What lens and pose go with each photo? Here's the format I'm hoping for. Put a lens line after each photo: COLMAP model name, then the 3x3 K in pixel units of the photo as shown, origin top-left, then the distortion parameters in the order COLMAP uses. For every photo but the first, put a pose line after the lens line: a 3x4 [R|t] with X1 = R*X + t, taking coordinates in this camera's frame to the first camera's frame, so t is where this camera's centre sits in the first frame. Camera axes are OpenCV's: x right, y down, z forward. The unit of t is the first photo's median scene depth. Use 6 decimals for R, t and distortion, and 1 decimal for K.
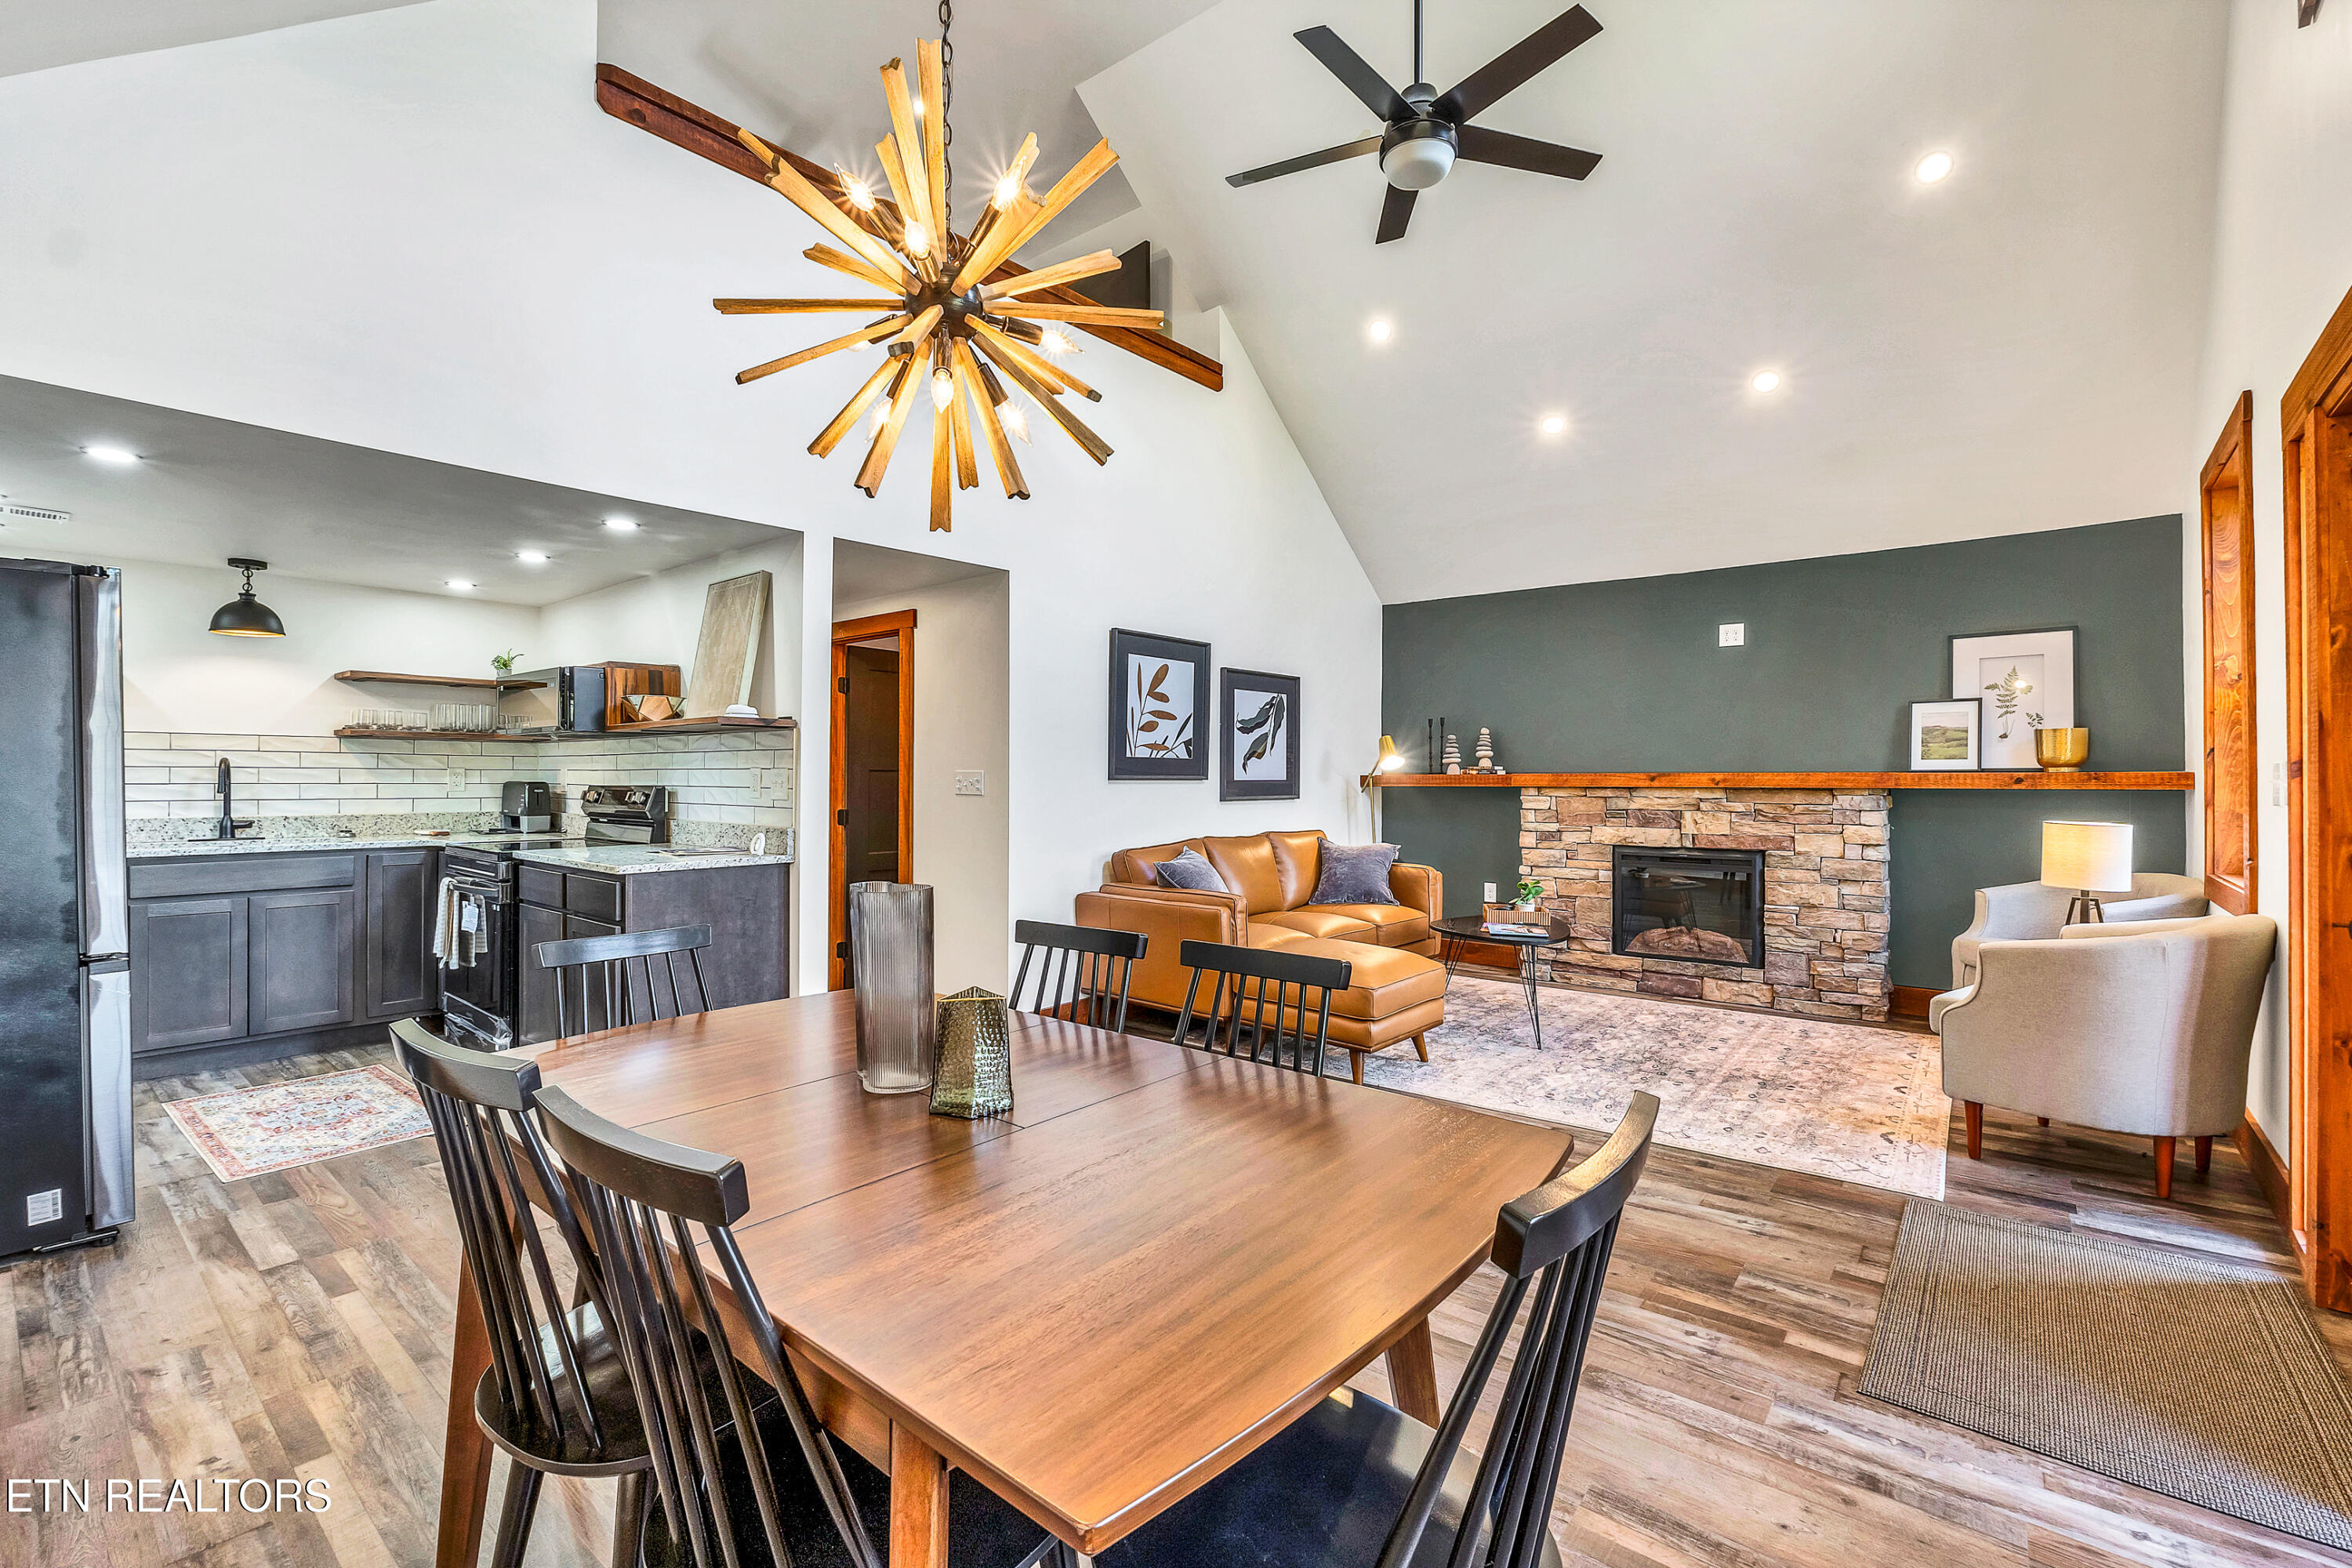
lens RADIAL K [[1046.6, 0, 1186.7], [0, 1046.6, 778.6], [0, 0, 1]] dist [-0.007207, -0.002008]
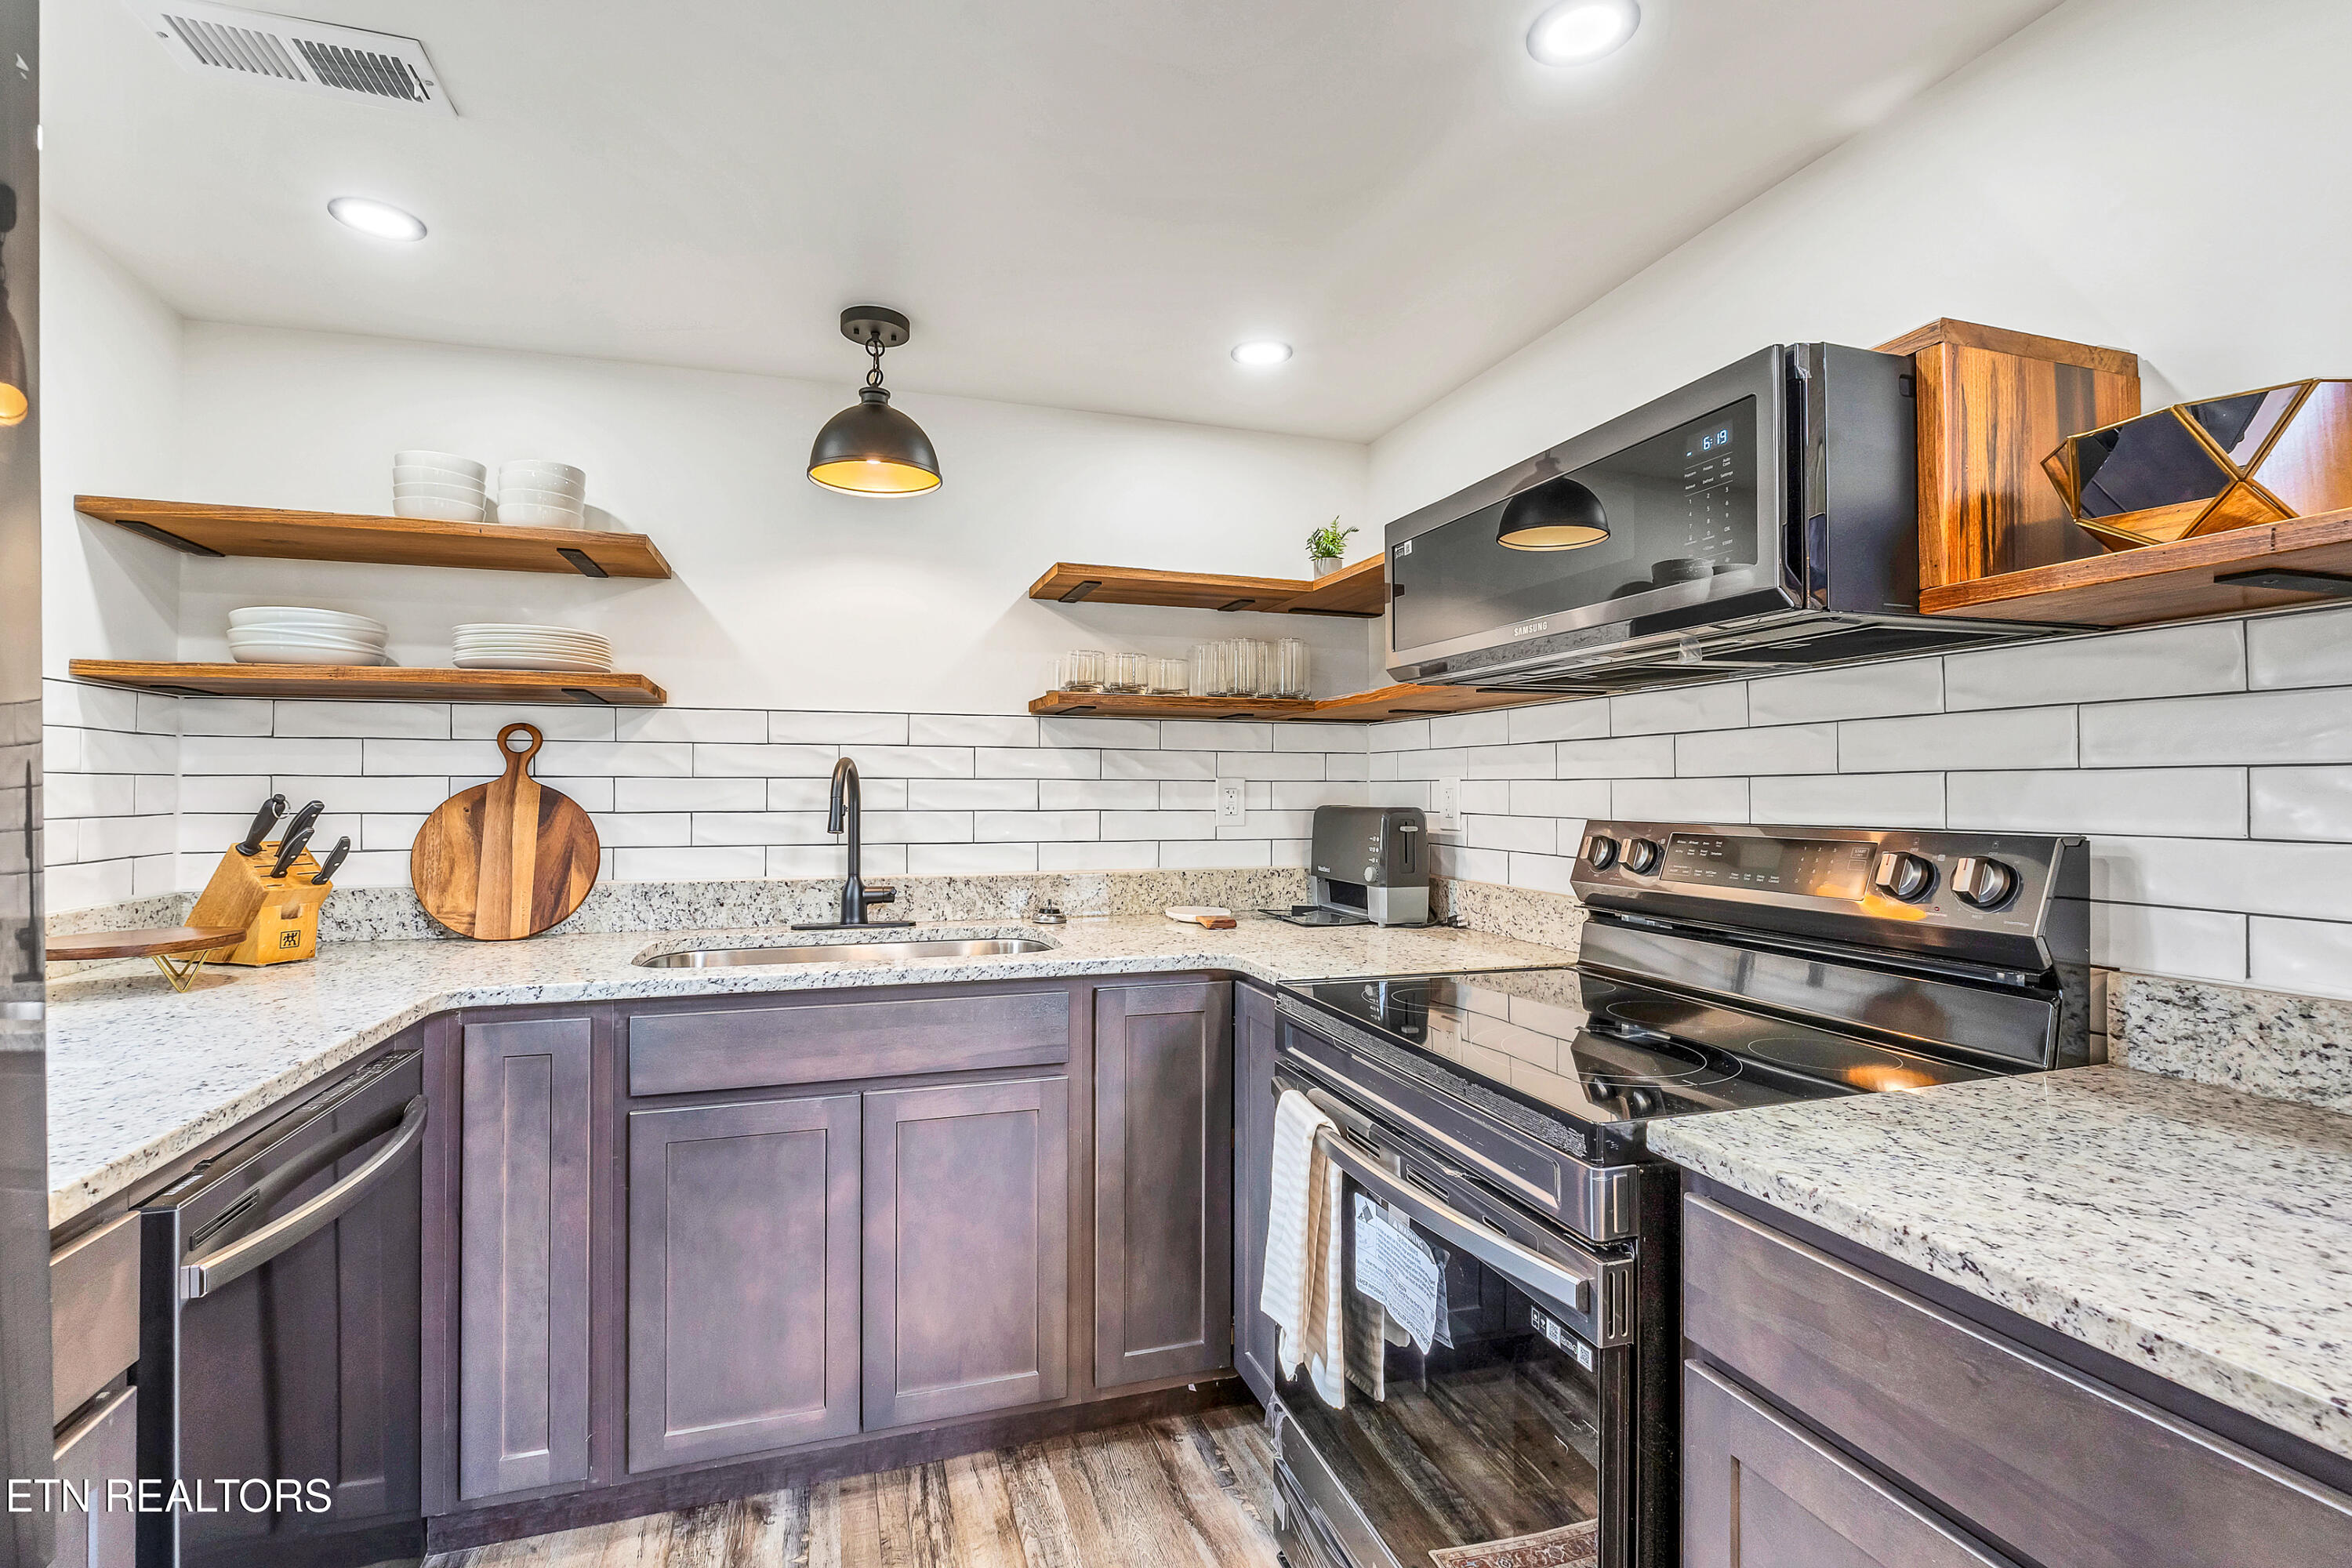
lens RADIAL K [[1046.6, 0, 1174.8], [0, 1046.6, 778.5], [0, 0, 1]] dist [-0.007207, -0.002008]
pose [[0.854778, -0.008077, -0.518930, -0.543525], [-0.000039, 0.999878, -0.015627, -0.002565], [0.518993, 0.013378, 0.854674, 0.661042]]
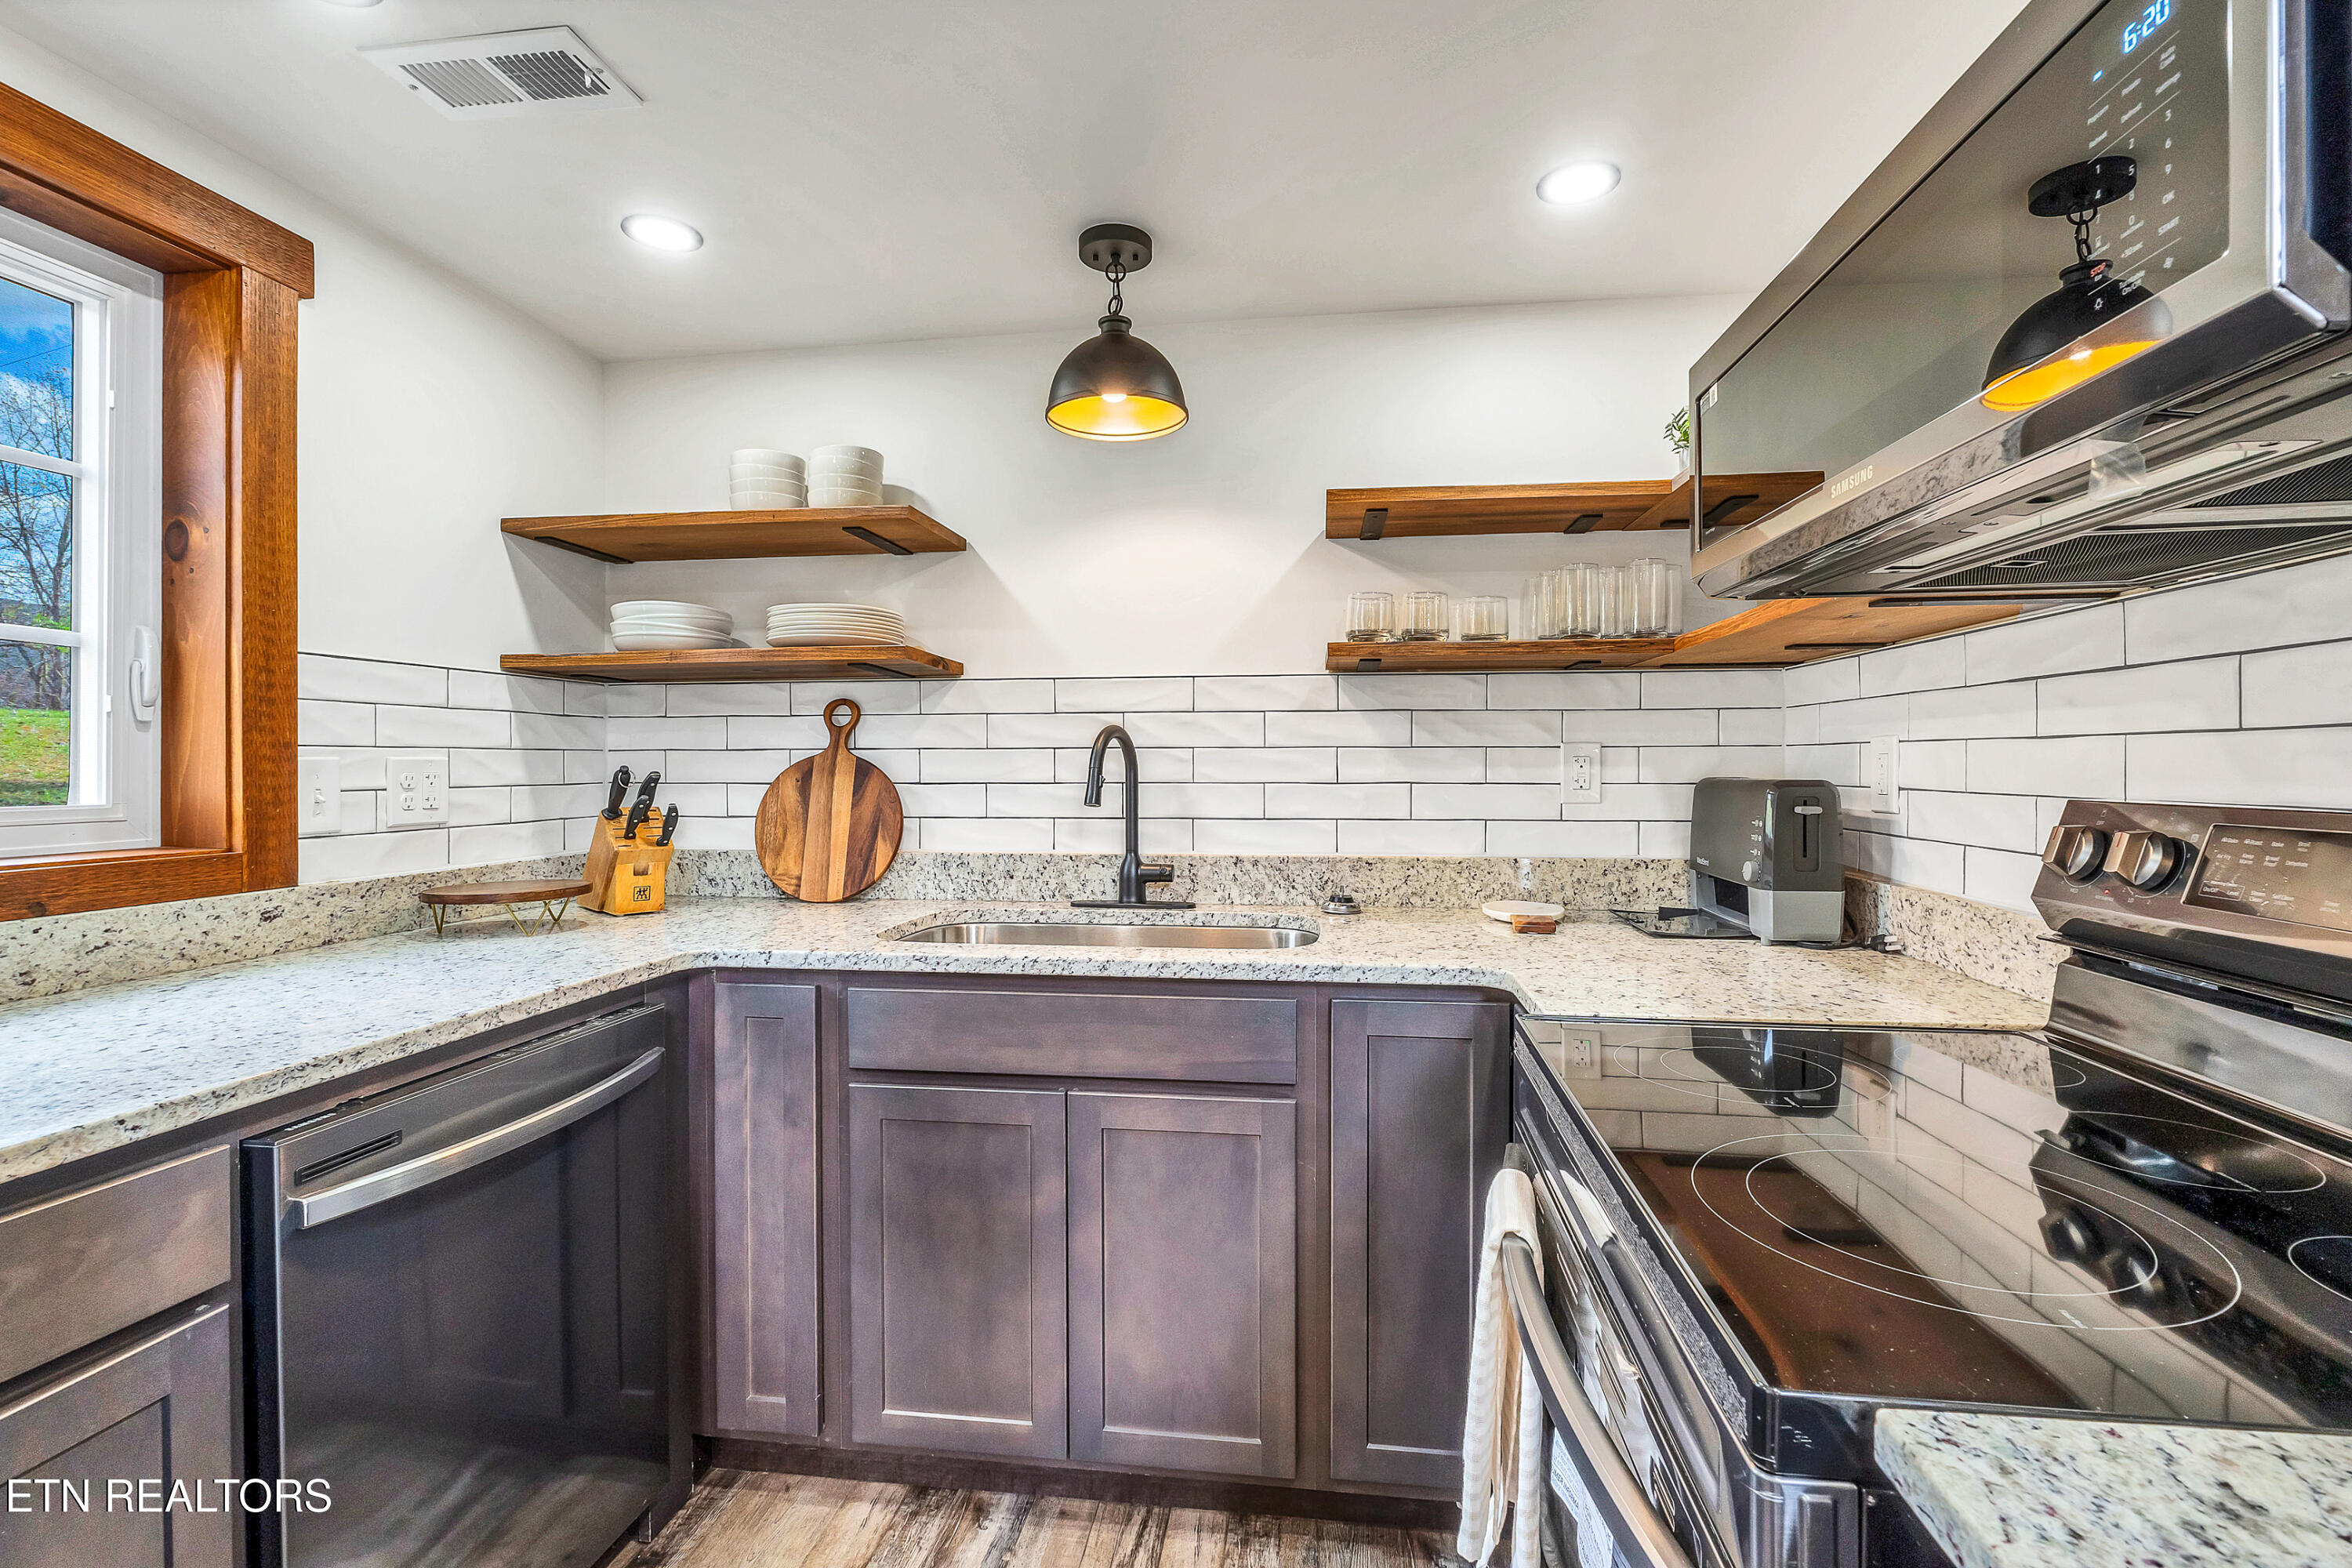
lens RADIAL K [[1046.6, 0, 1223.3], [0, 1046.6, 776.1], [0, 0, 1]] dist [-0.007207, -0.002008]
pose [[0.555668, 0.004231, -0.831393, -0.522682], [0.001783, 0.999979, 0.006281, -0.000721], [0.831402, -0.004972, 0.555649, 0.779557]]
